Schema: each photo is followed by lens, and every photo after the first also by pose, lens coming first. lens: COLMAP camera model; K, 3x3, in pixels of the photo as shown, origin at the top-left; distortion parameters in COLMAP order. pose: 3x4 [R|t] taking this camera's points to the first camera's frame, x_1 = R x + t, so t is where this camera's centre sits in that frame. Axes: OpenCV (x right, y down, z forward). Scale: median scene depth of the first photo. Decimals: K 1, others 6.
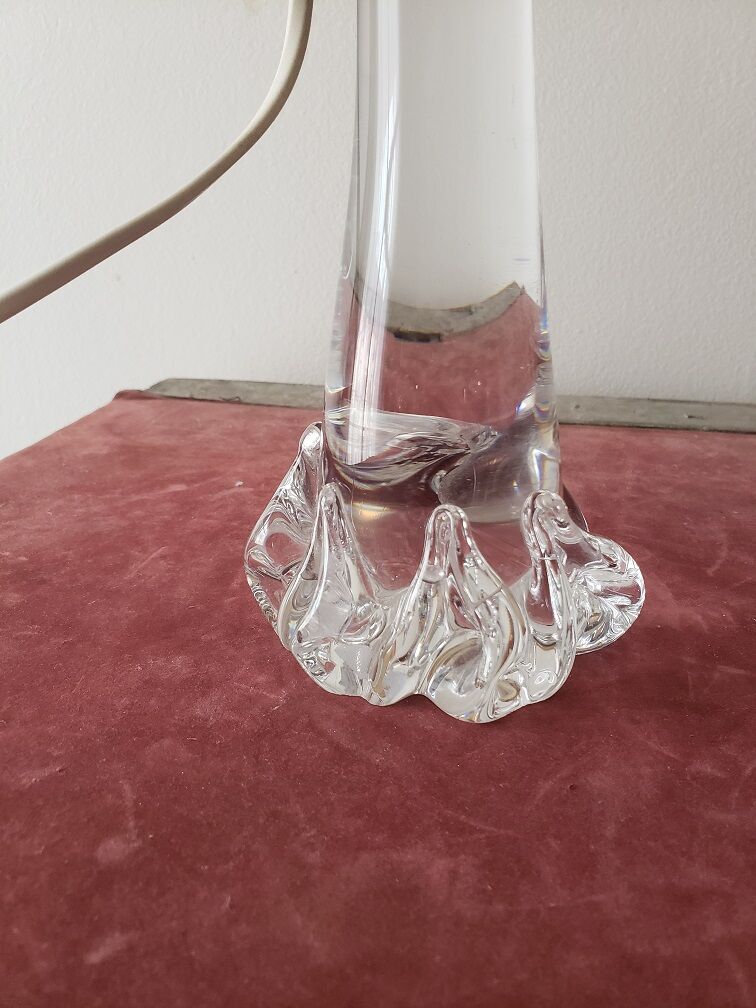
lens RADIAL K [[780.5, 0, 382.1], [0, 780.5, 502.1], [0, 0, 1]] dist [0.008352, 0.004275]
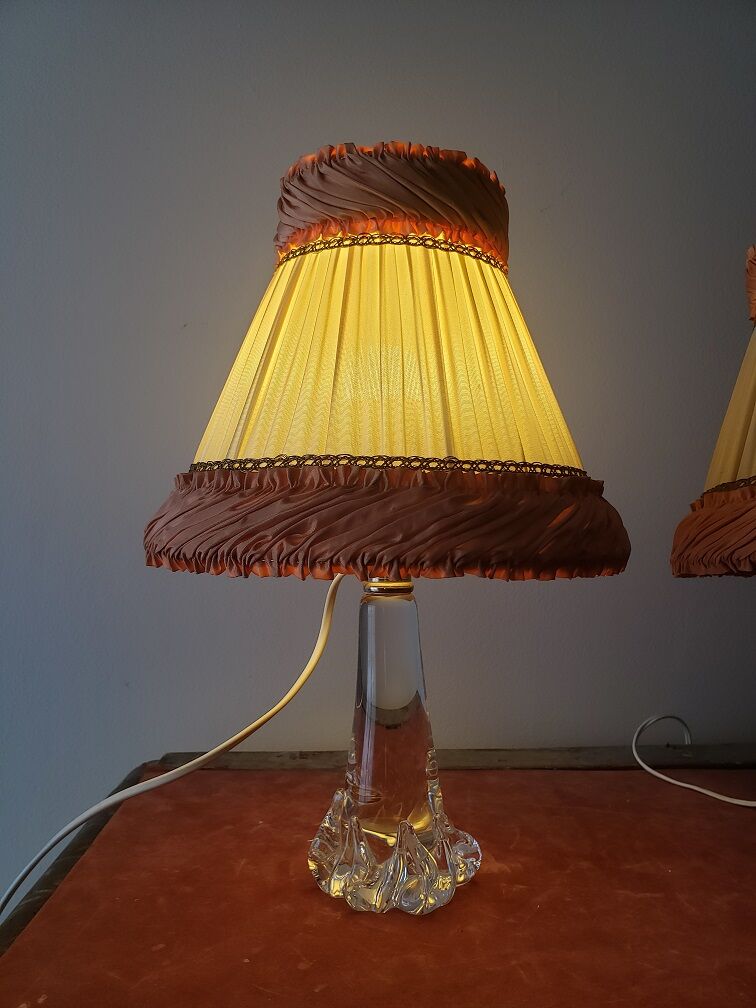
lens RADIAL K [[780.5, 0, 371.6], [0, 780.5, 510.9], [0, 0, 1]] dist [0.008352, 0.004275]
pose [[0.980174, -0.001567, 0.198131, -0.406057], [0.078069, 0.922129, -0.378923, 0.024329], [-0.182109, 0.386879, 0.903970, -1.318722]]
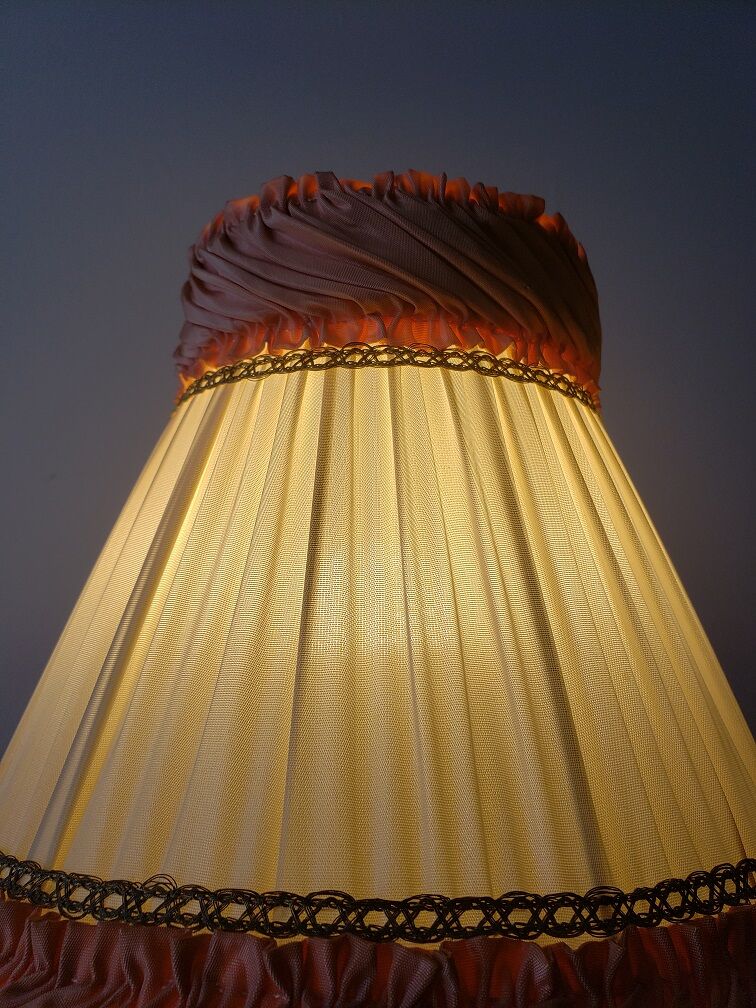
lens RADIAL K [[834.9, 0, 377.9], [0, 834.9, 512.7], [0, 0, 1]] dist [0.045881, -0.055435]
pose [[0.958270, 0.033840, 0.283855, -0.300332], [0.123233, 0.847063, -0.517009, -0.609168], [-0.257938, 0.530415, 0.807544, -0.587154]]
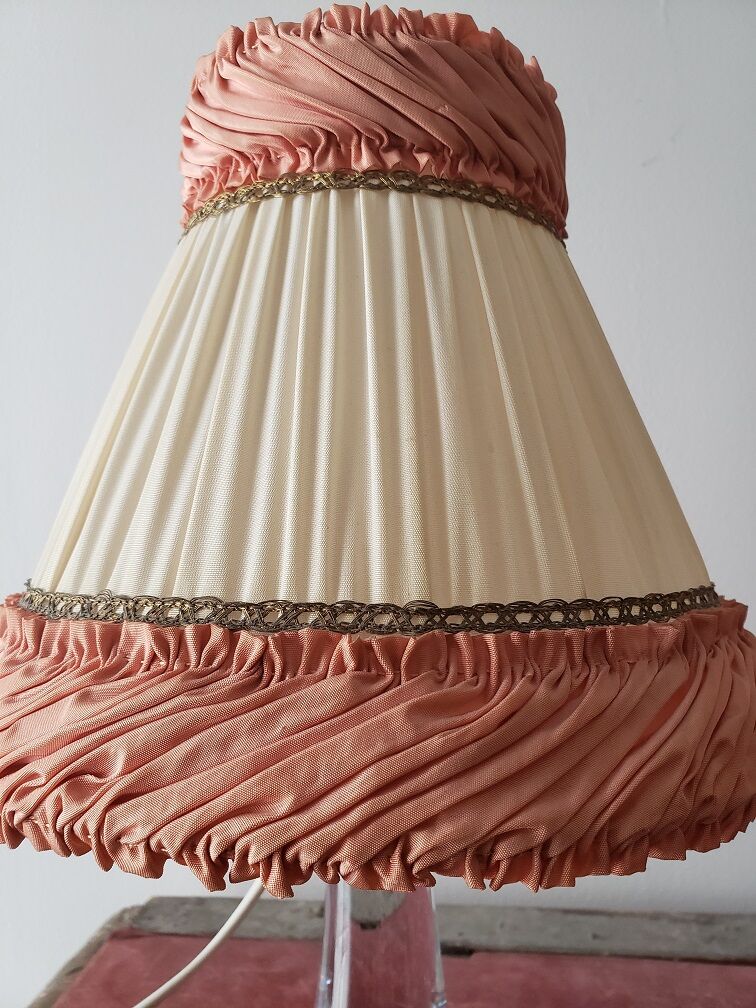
lens RADIAL K [[780.5, 0, 378.1], [0, 780.5, 506.0], [0, 0, 1]] dist [0.008352, 0.004275]
pose [[0.997929, -0.012591, 0.063087, -0.013890], [0.037096, 0.913827, -0.404406, -0.454593], [-0.052558, 0.405909, 0.912401, -0.677363]]
